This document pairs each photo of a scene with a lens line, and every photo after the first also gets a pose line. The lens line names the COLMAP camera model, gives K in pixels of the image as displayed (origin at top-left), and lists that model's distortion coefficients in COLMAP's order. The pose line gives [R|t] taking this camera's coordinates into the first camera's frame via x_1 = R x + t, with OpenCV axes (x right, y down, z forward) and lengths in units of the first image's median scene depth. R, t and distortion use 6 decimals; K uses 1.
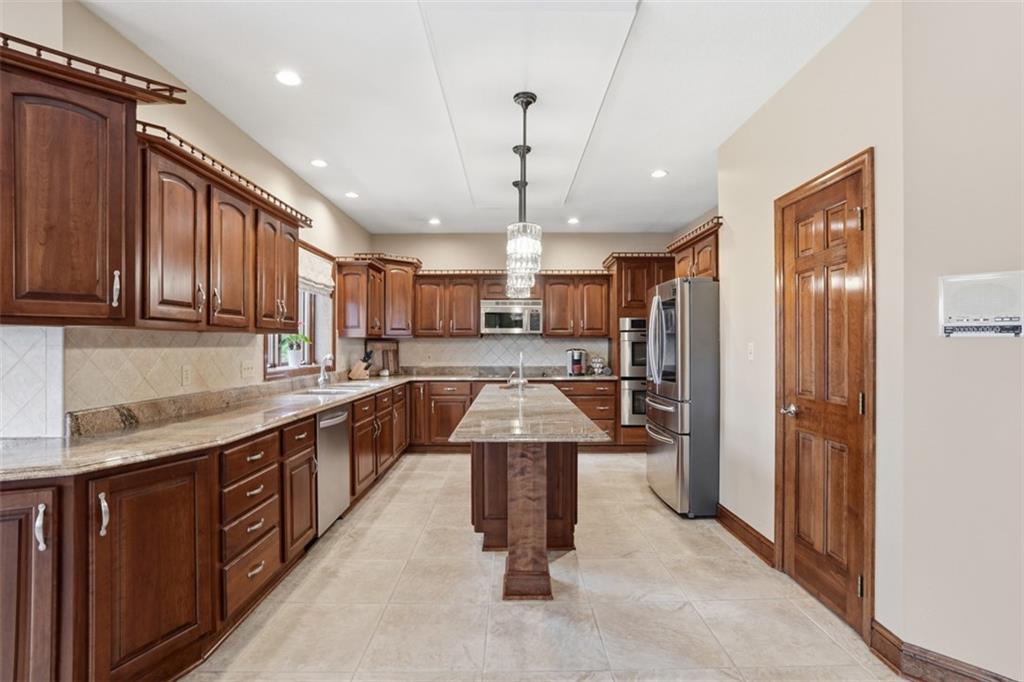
lens RADIAL K [[485.3, 0, 516.7], [0, 485.3, 344.7], [0, 0, 1]] dist [-0.045377, 0.011648]
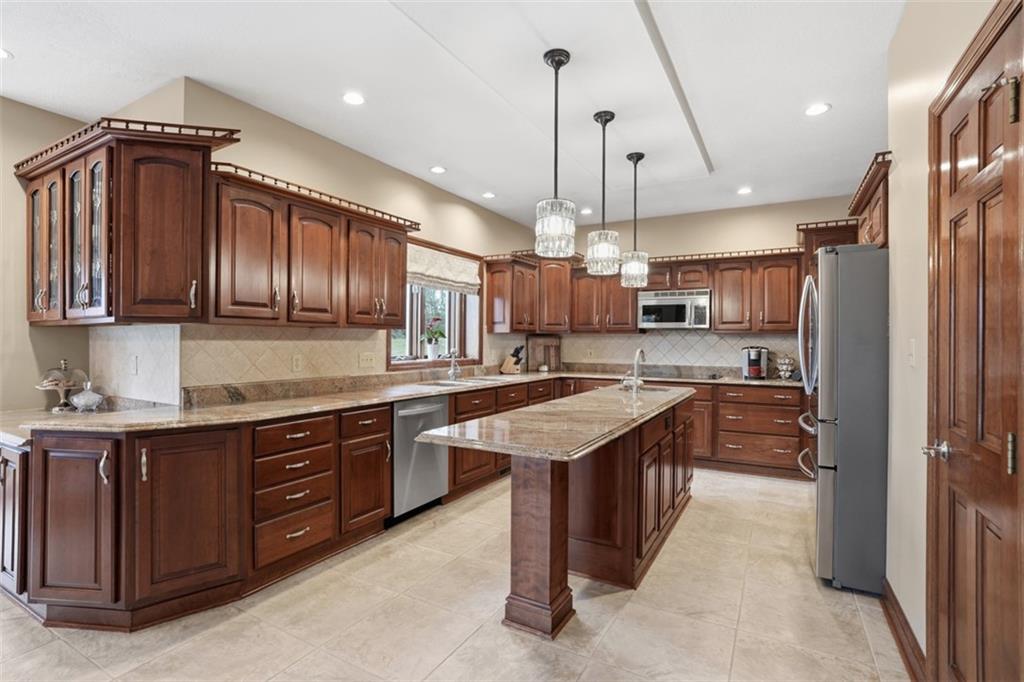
lens RADIAL K [[485.3, 0, 503.4], [0, 485.3, 340.3], [0, 0, 1]] dist [-0.045377, 0.011648]
pose [[0.863251, 0.005719, -0.504742, 0.376201], [-0.006704, 0.999978, -0.000136, 0.002145], [0.504730, 0.003502, 0.863270, 0.201855]]
